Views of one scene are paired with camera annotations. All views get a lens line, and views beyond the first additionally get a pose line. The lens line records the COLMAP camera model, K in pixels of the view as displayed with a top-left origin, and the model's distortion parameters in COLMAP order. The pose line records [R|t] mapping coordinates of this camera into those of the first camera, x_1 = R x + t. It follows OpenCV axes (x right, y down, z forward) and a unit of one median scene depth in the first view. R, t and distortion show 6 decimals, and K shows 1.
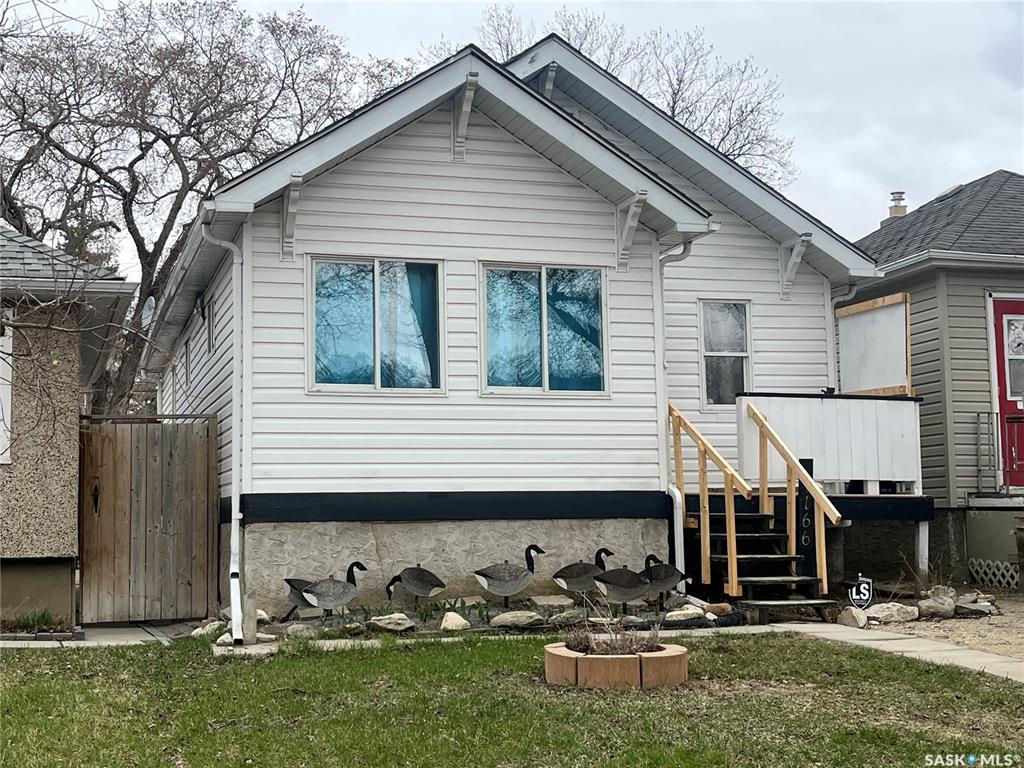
lens RADIAL K [[1387.6, 0, 509.6], [0, 1387.6, 380.4], [0, 0, 1]] dist [0.173862, -0.638744]
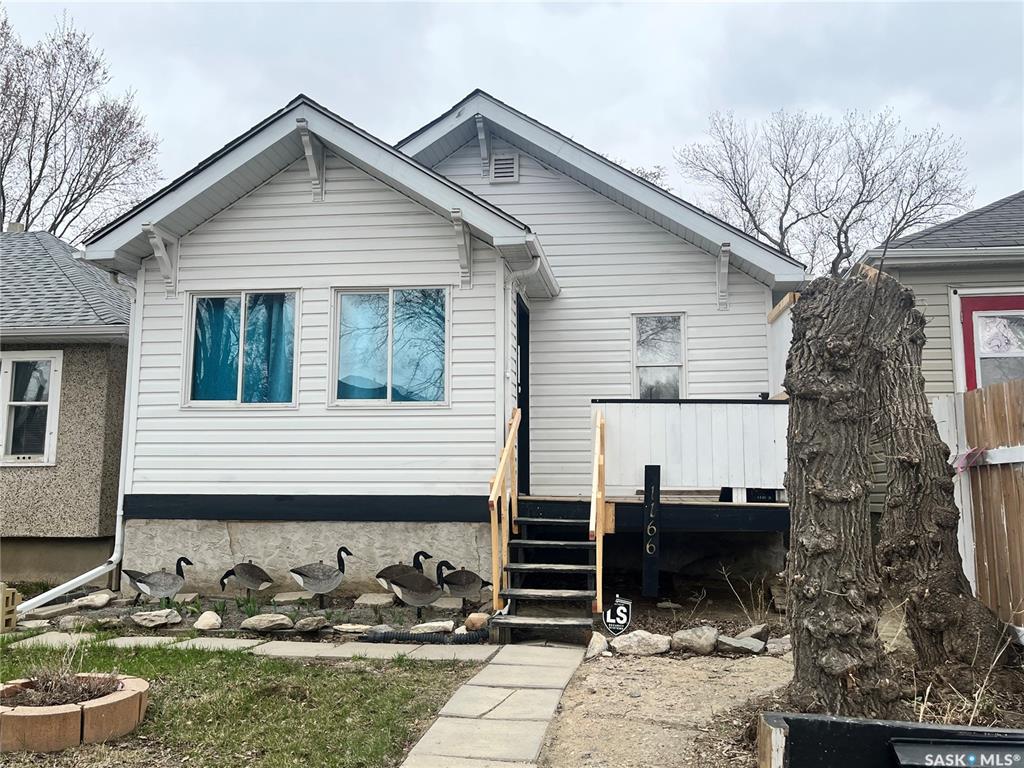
lens RADIAL K [[872.3, 0, 512.0], [0, 872.3, 384.0], [0, 0, 1]] dist [0.038409, -0.007661]
pose [[0.912197, -0.030991, -0.408578, 0.401736], [0.023475, 0.999451, -0.023399, 0.011590], [0.409078, 0.011753, 0.912424, 0.425708]]
